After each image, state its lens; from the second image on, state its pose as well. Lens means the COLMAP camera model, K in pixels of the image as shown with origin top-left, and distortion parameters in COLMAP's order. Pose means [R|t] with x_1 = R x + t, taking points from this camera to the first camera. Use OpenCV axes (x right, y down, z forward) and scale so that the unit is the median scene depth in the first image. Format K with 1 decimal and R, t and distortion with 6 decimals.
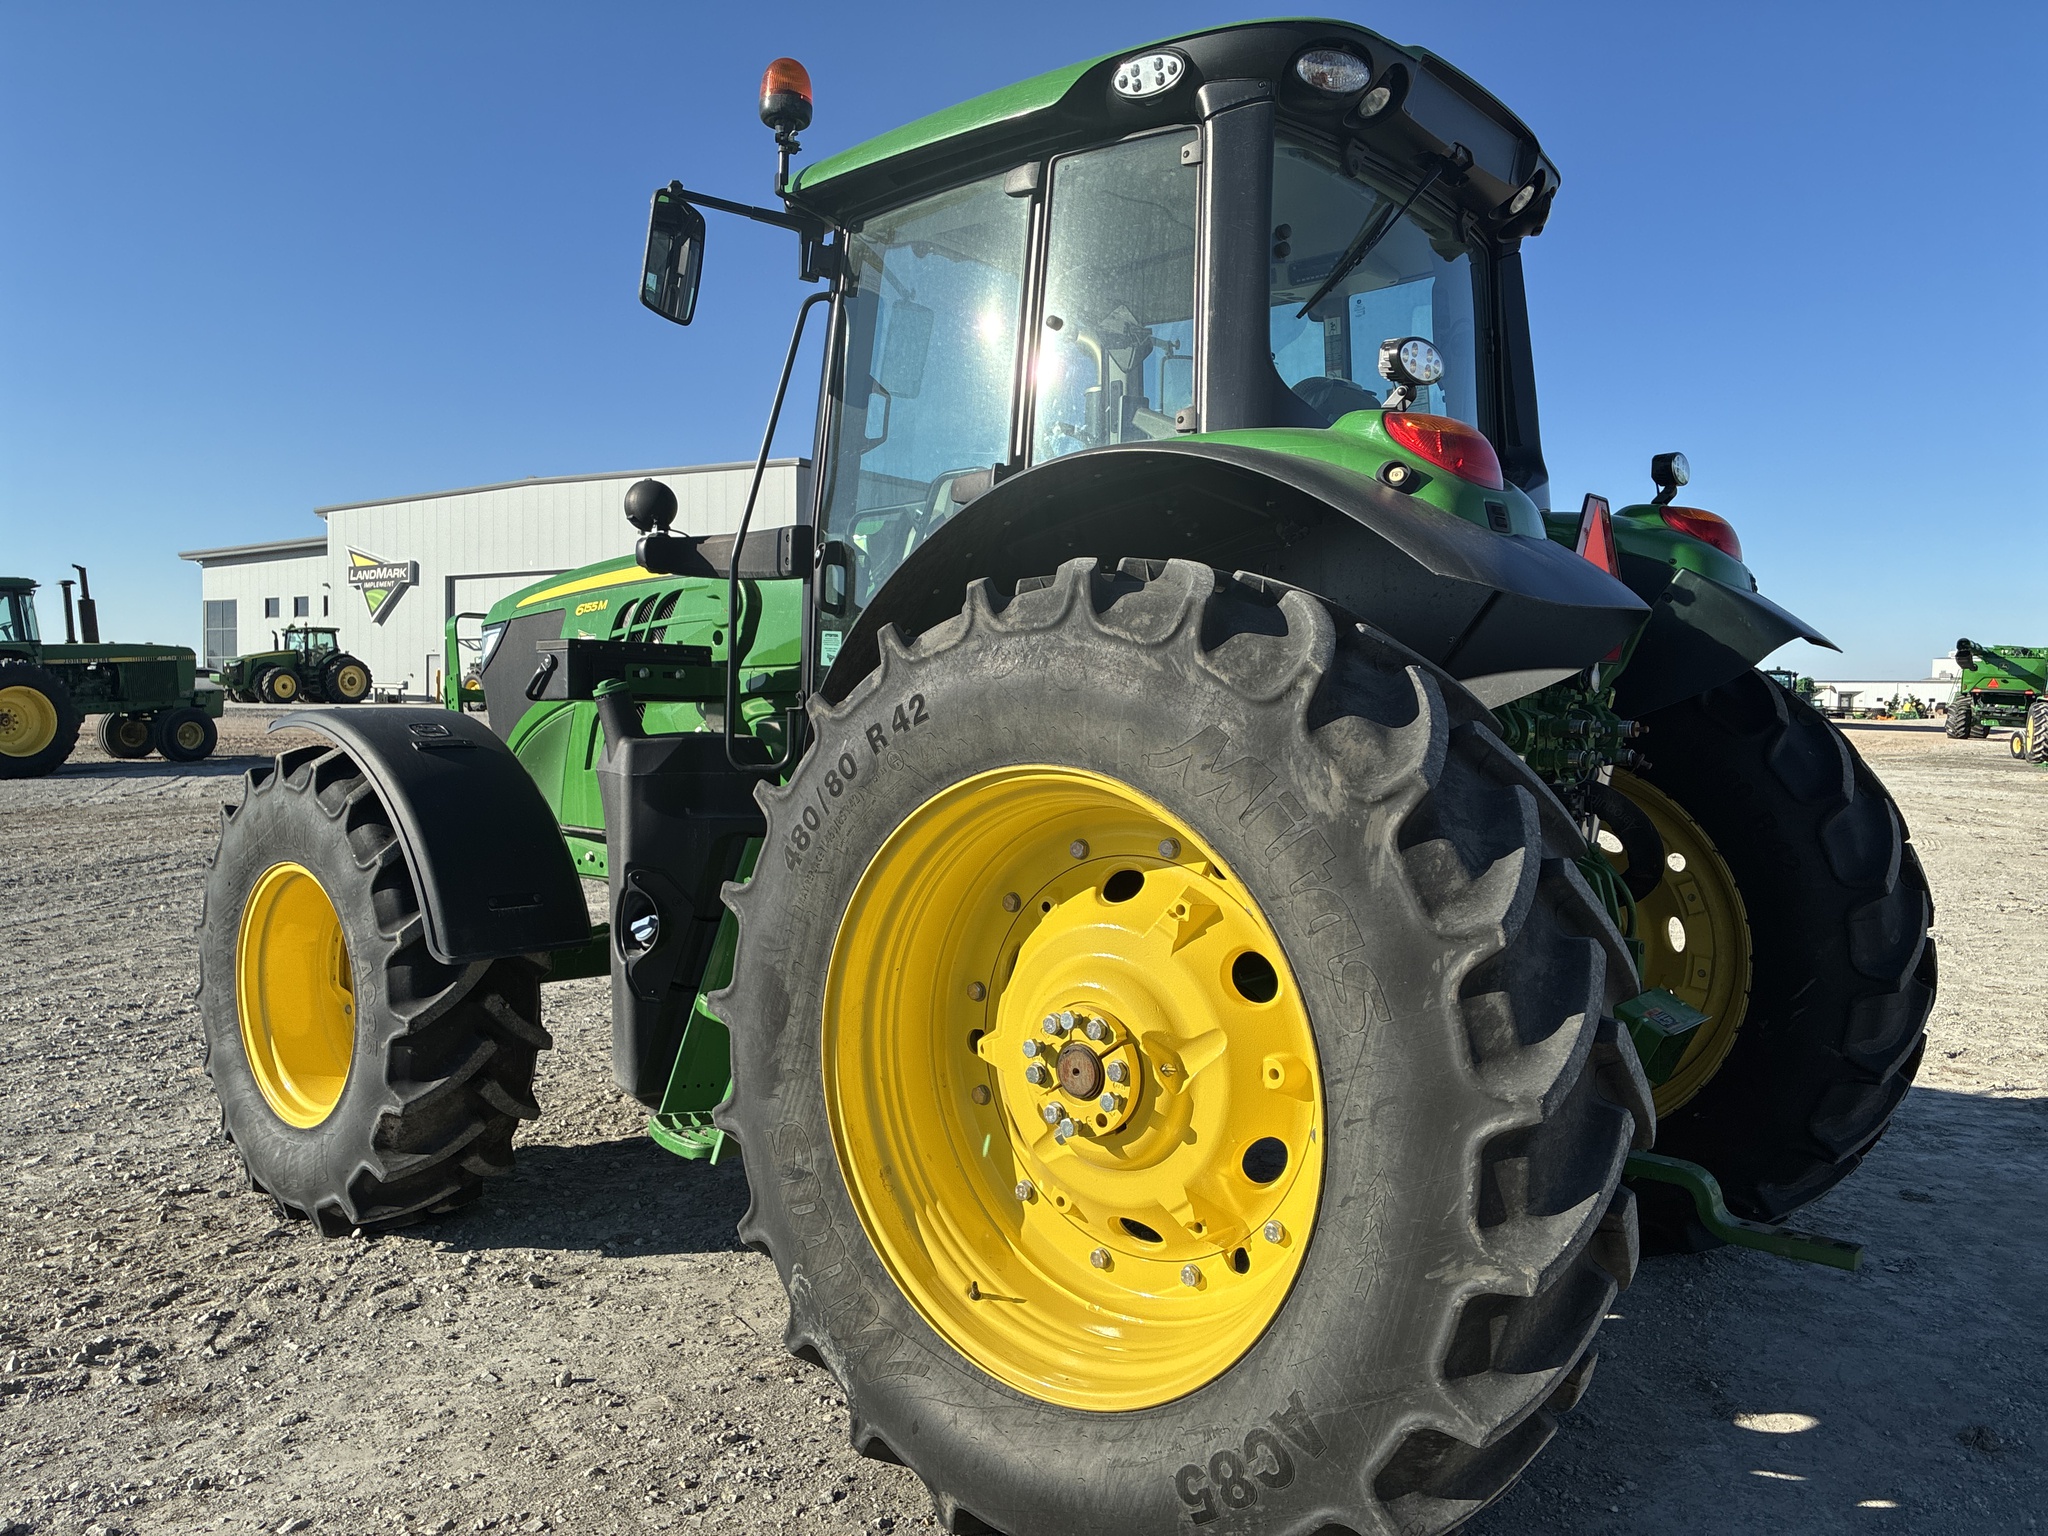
lens RADIAL K [[1539.8, 0, 1024.0], [0, 1539.8, 768.0], [0, 0, 1]] dist [0.085747, -0.111739]
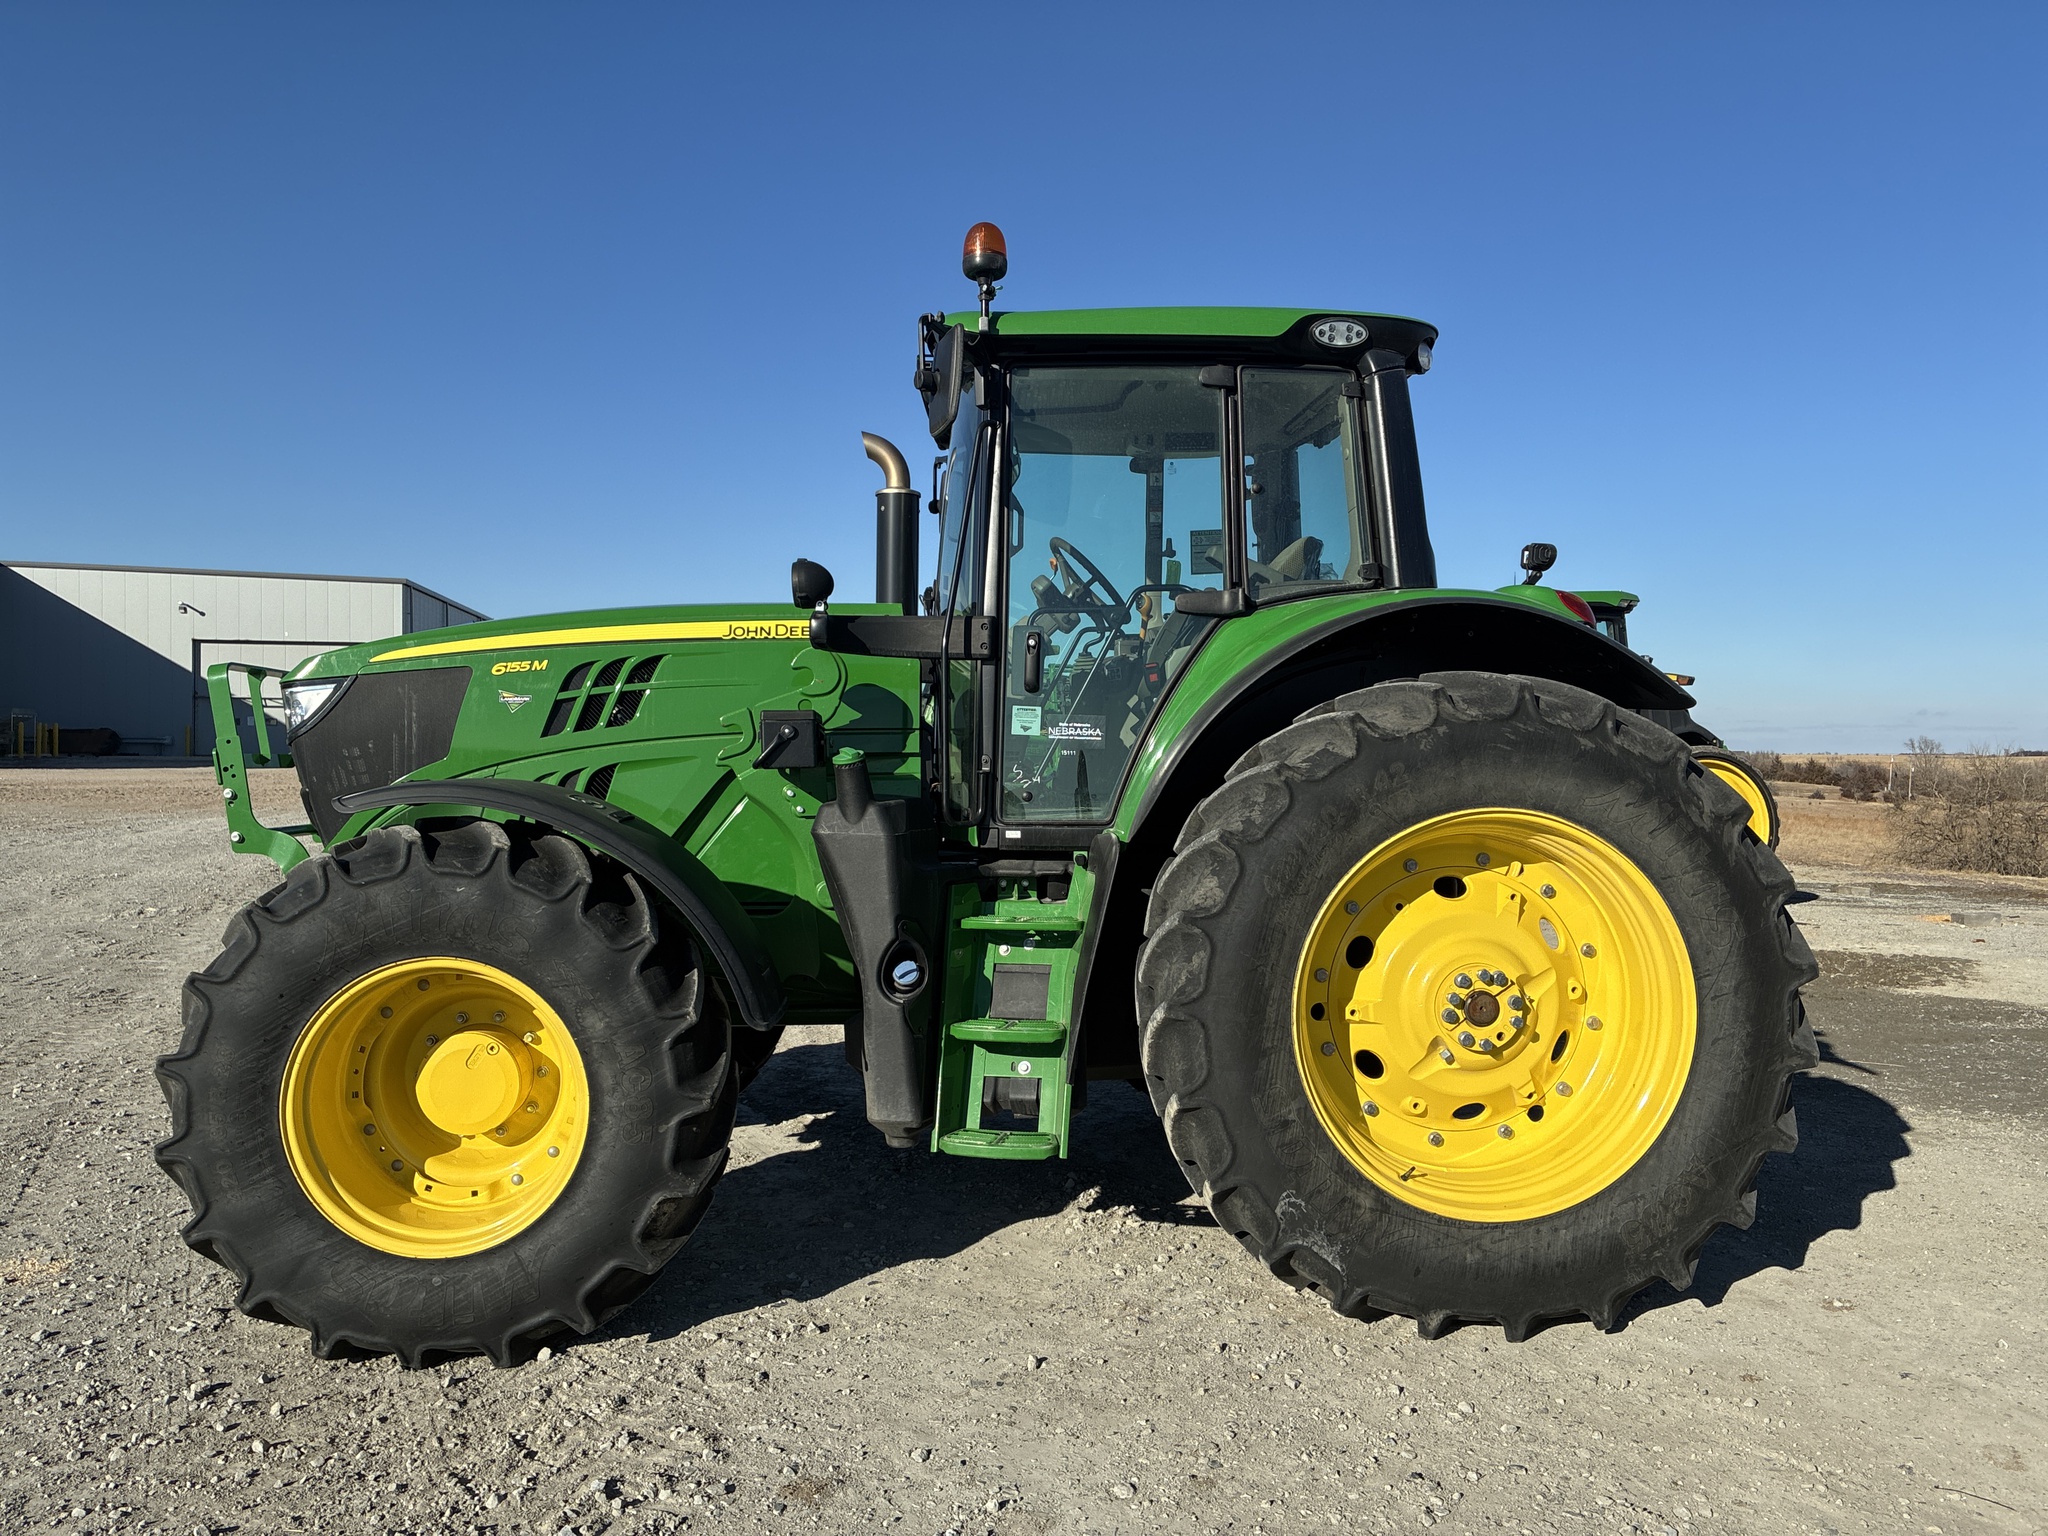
lens RADIAL K [[1539.8, 0, 1024.0], [0, 1539.8, 768.0], [0, 0, 1]] dist [0.085747, -0.111739]
pose [[0.709038, -0.022488, 0.704811, -1.241679], [0.037288, 0.999289, -0.005629, -0.044564], [-0.704183, 0.030272, 0.709372, 0.204787]]
